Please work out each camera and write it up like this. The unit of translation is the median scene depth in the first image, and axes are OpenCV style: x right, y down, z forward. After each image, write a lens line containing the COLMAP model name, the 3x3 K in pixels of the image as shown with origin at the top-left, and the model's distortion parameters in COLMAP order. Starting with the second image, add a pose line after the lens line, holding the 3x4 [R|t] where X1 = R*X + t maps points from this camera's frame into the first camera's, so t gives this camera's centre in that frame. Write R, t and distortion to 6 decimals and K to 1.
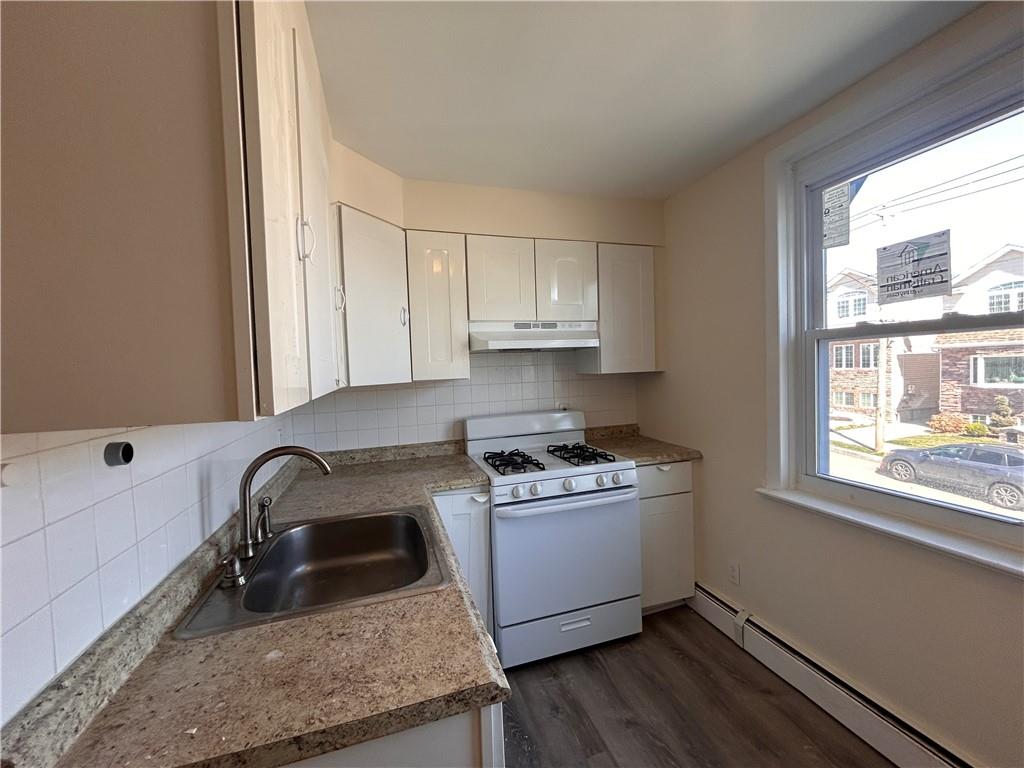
lens RADIAL K [[414.6, 0, 508.9], [0, 414.6, 381.2], [0, 0, 1]] dist [-0.000880, 0.001912]
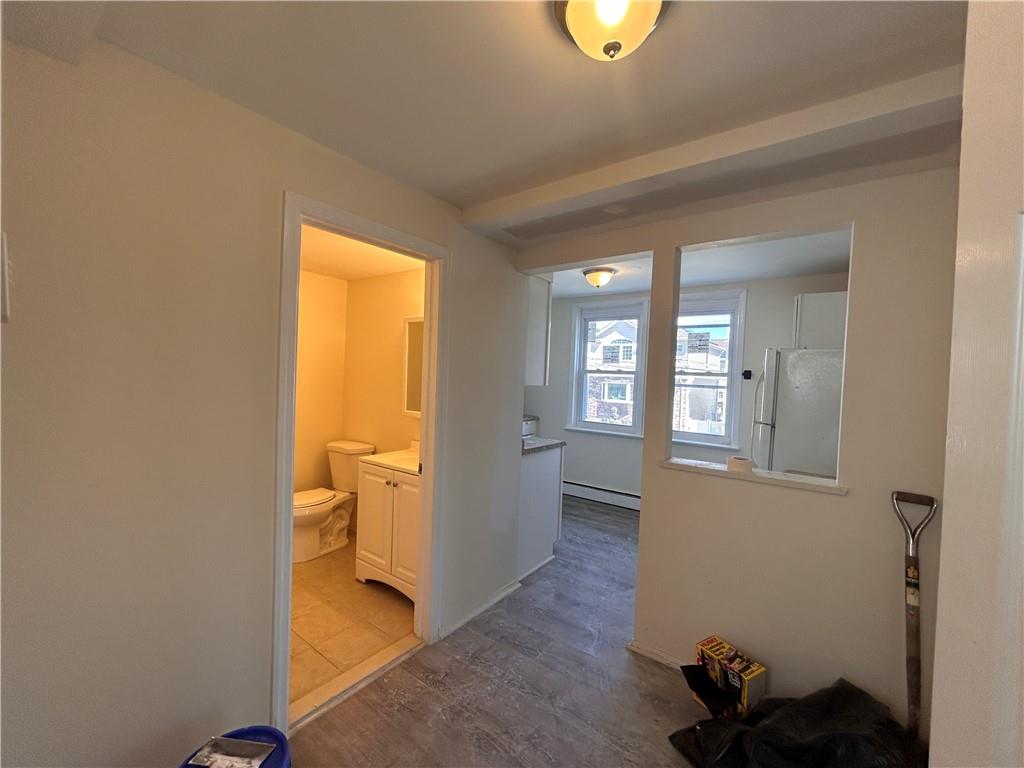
lens RADIAL K [[414.6, 0, 513.1], [0, 414.6, 385.9], [0, 0, 1]] dist [-0.000880, 0.001912]
pose [[0.804408, 0.048819, 0.592068, -1.351790], [-0.043511, 0.998783, -0.023239, 0.080988], [-0.592482, -0.007068, 0.805553, -1.020990]]
